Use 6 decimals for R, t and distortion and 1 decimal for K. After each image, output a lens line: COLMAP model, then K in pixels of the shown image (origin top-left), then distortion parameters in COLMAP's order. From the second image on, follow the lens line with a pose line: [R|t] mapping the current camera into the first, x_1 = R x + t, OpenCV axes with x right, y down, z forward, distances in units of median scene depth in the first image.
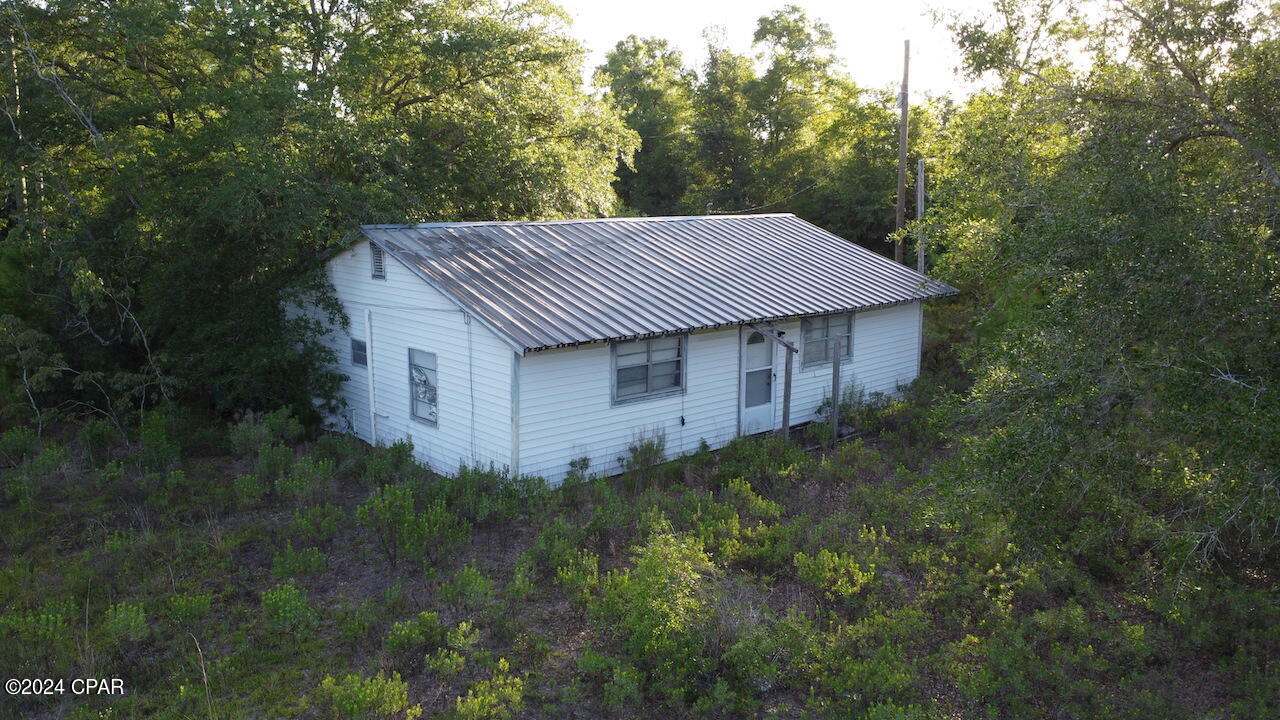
lens RADIAL K [[954.7, 0, 646.0], [0, 954.7, 359.1], [0, 0, 1]] dist [-0.002755, -0.003719]
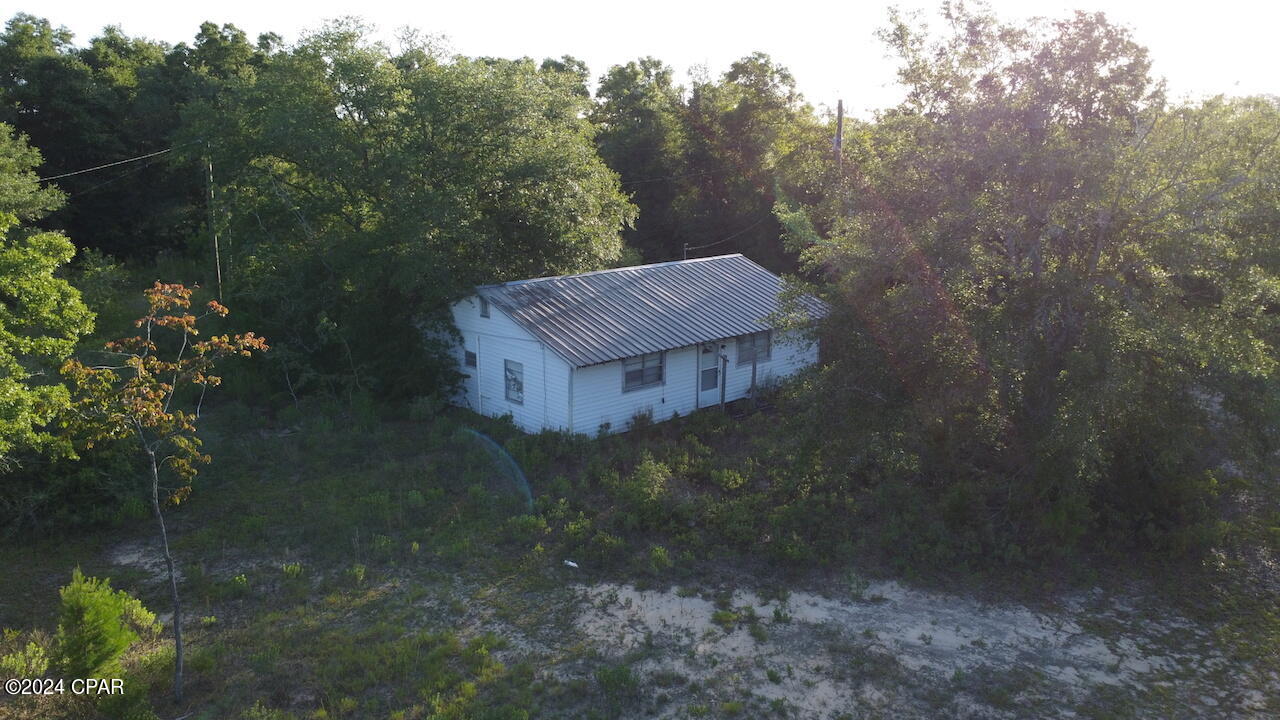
lens RADIAL K [[954.7, 0, 646.0], [0, 954.7, 359.1], [0, 0, 1]] dist [-0.002755, -0.003719]
pose [[0.999995, -0.002714, 0.001367, 0.005181], [0.002635, 0.998501, 0.054666, -0.105831], [-0.001513, -0.054662, 0.998504, -0.729429]]
